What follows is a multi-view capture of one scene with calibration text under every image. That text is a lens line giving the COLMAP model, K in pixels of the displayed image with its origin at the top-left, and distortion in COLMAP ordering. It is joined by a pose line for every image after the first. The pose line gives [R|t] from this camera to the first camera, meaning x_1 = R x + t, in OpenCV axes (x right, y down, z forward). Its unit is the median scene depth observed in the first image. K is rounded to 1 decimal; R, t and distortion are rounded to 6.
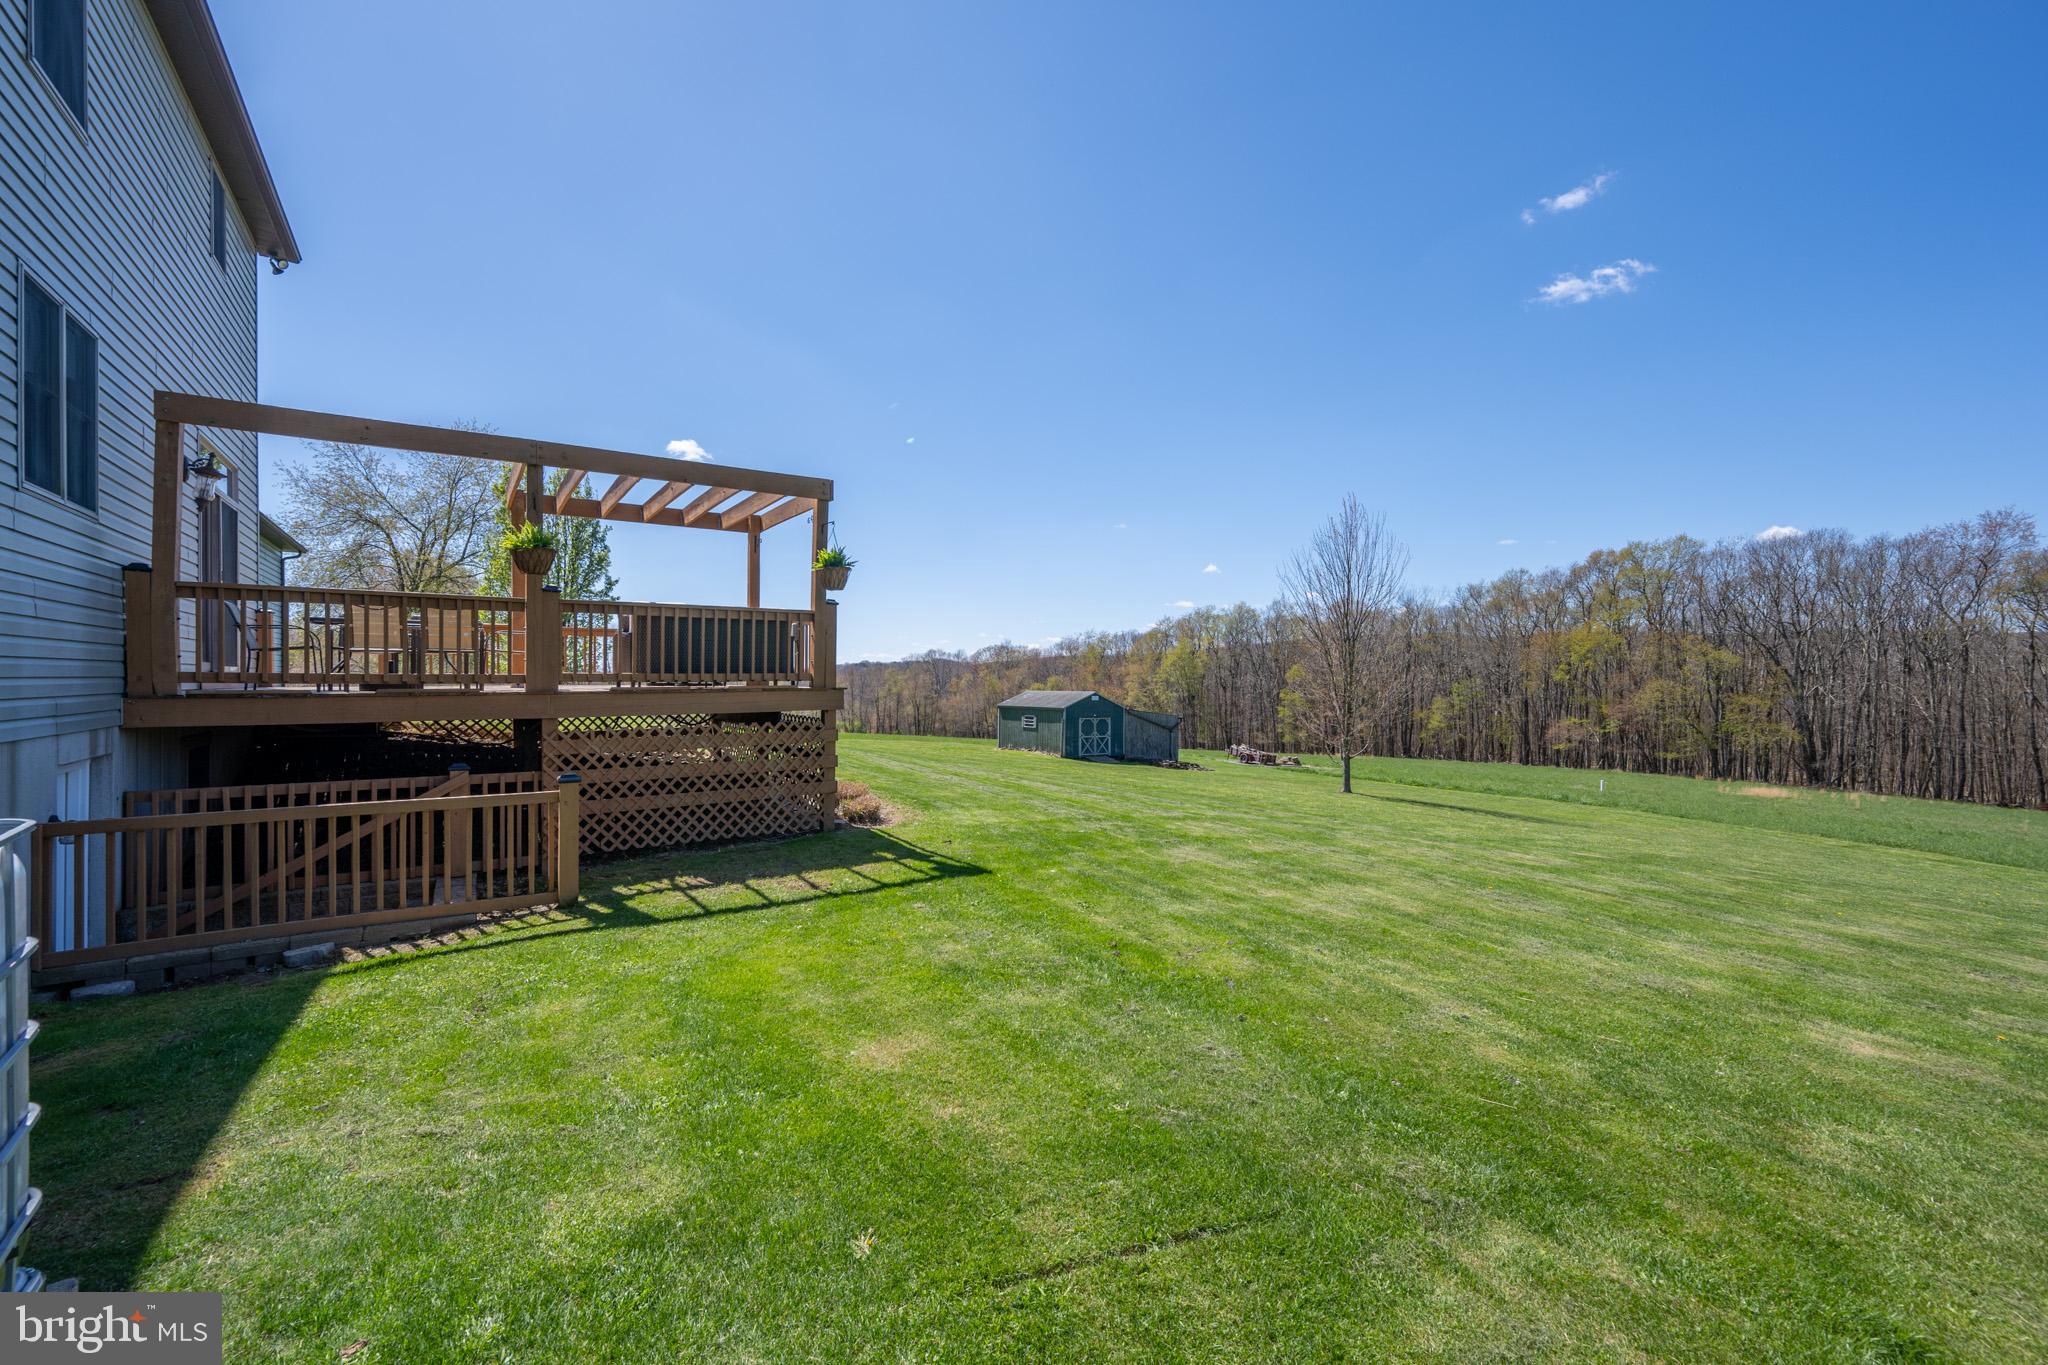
lens RADIAL K [[842.5, 0, 1025.9], [0, 842.5, 672.6], [0, 0, 1]] dist [-0.000524, -0.000066]
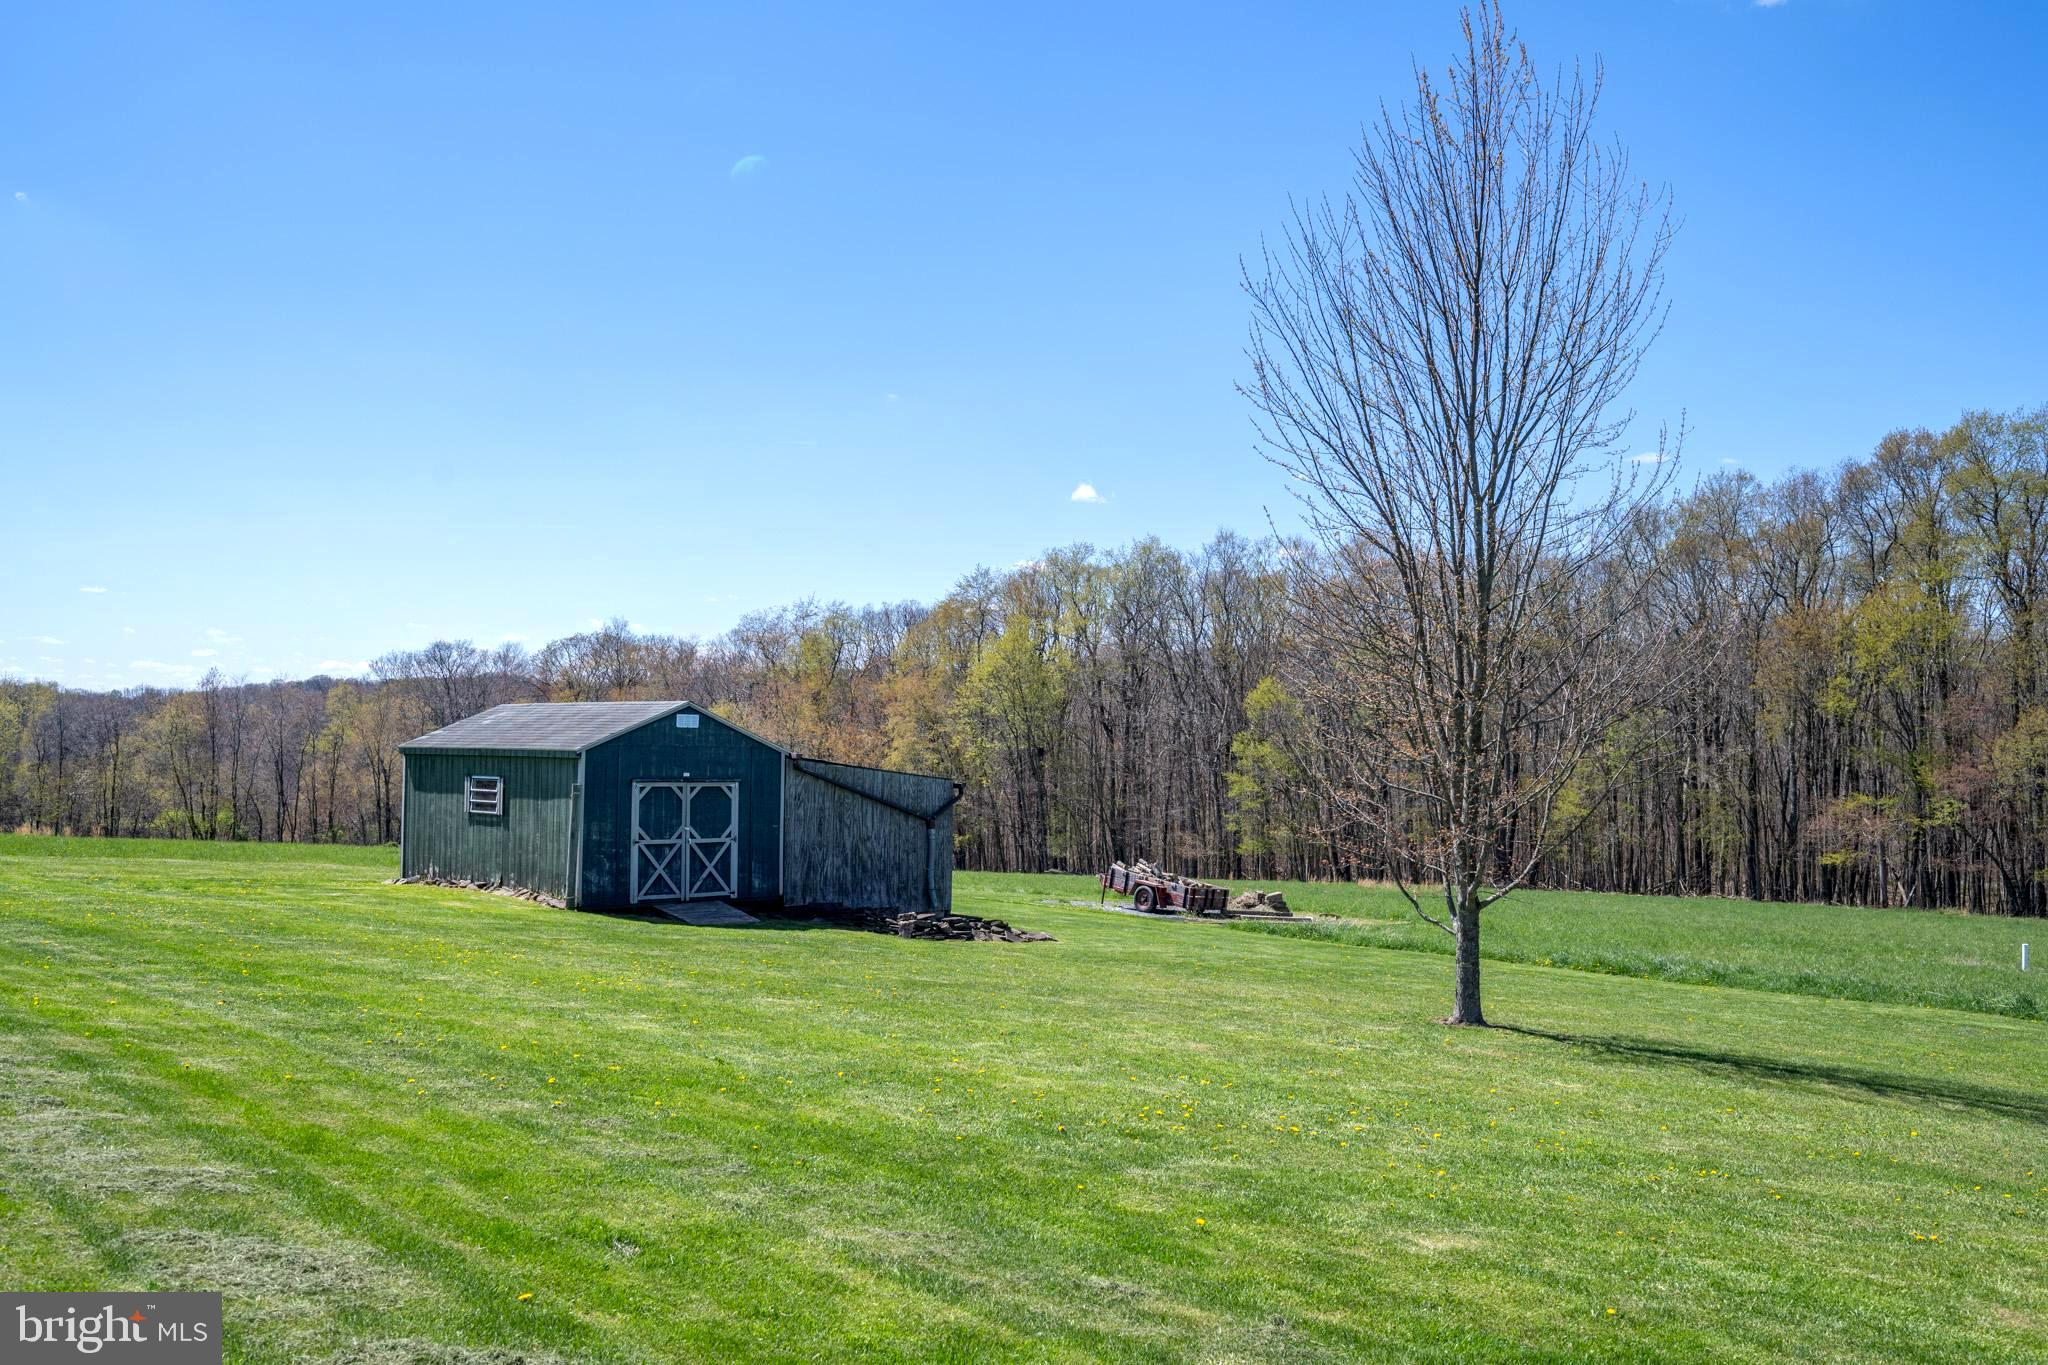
lens RADIAL K [[1756.7, 0, 1024.0], [0, 1756.7, 682.5], [0, 0, 1]] dist [-0.002888, -0.014690]
pose [[0.984362, 0.009316, 0.175908, 0.043624], [-0.006349, 0.999828, -0.017418, 0.012767], [-0.176040, 0.016029, 0.984252, 0.154028]]
